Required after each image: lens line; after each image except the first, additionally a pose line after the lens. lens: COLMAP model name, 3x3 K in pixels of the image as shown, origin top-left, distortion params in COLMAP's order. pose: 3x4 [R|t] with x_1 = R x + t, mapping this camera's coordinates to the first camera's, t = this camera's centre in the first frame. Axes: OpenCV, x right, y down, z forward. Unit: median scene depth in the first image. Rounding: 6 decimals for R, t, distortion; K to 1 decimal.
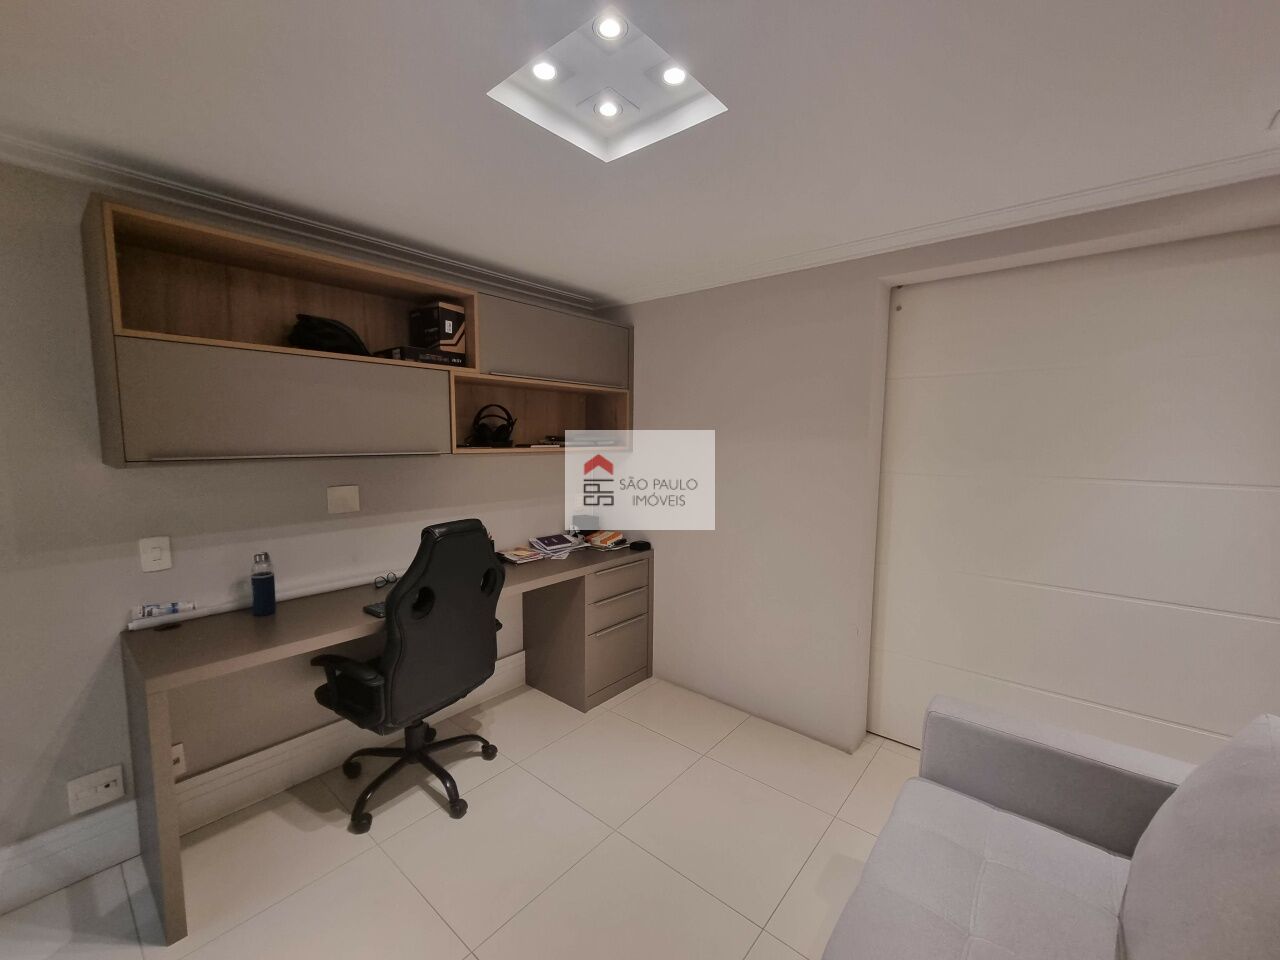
lens RADIAL K [[521.0, 0, 649.3], [0, 521.0, 482.4], [0, 0, 1]] dist [0.000324, -0.001070]
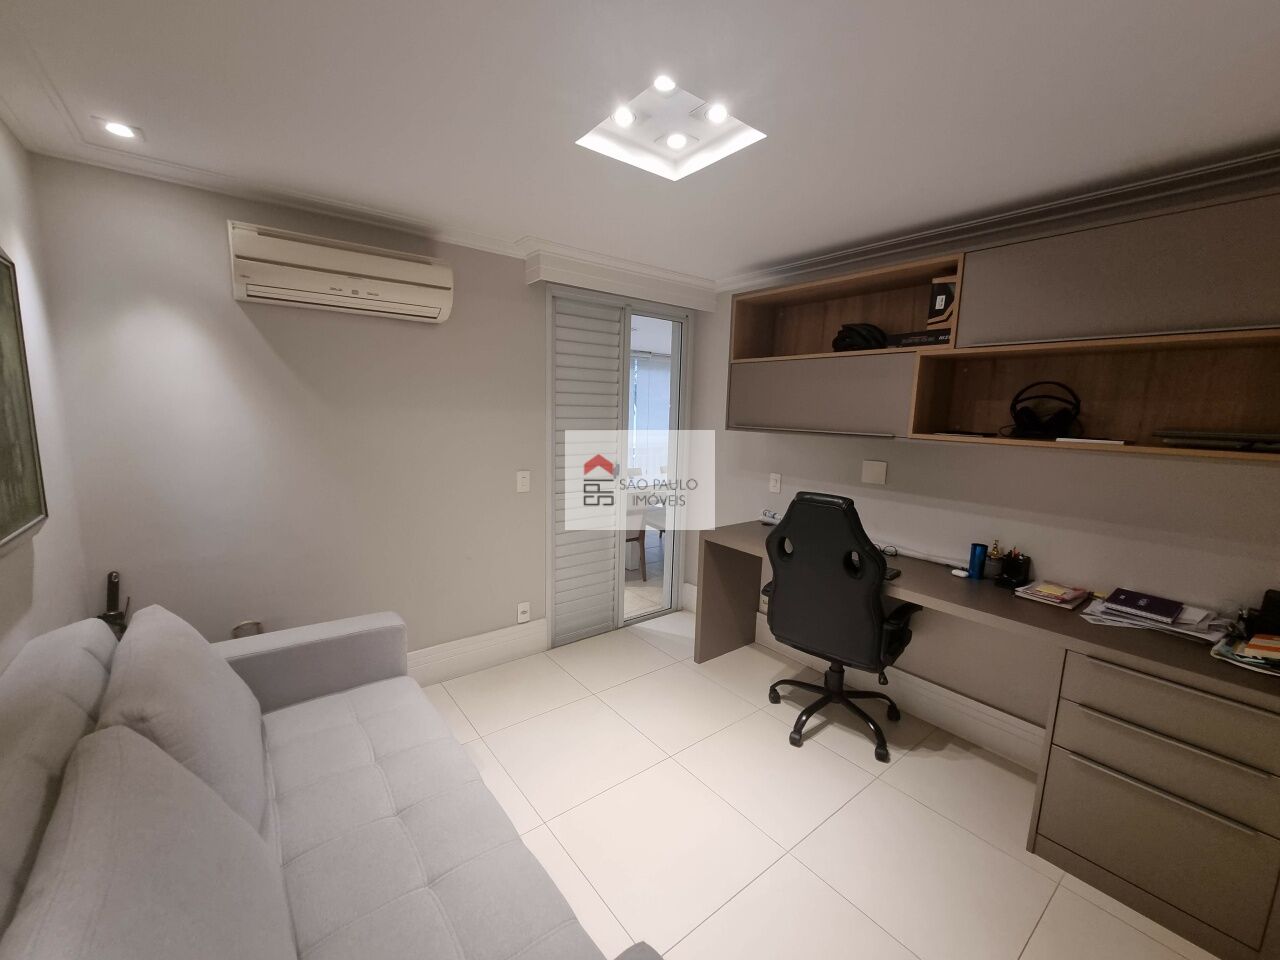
lens RADIAL K [[521.0, 0, 647.4], [0, 521.0, 482.1], [0, 0, 1]] dist [0.000324, -0.001070]
pose [[-0.199792, 0.130188, -0.971151, 0.658891], [-0.118640, 0.980628, 0.155866, -0.068636], [0.972629, 0.146358, -0.180477, 0.708739]]
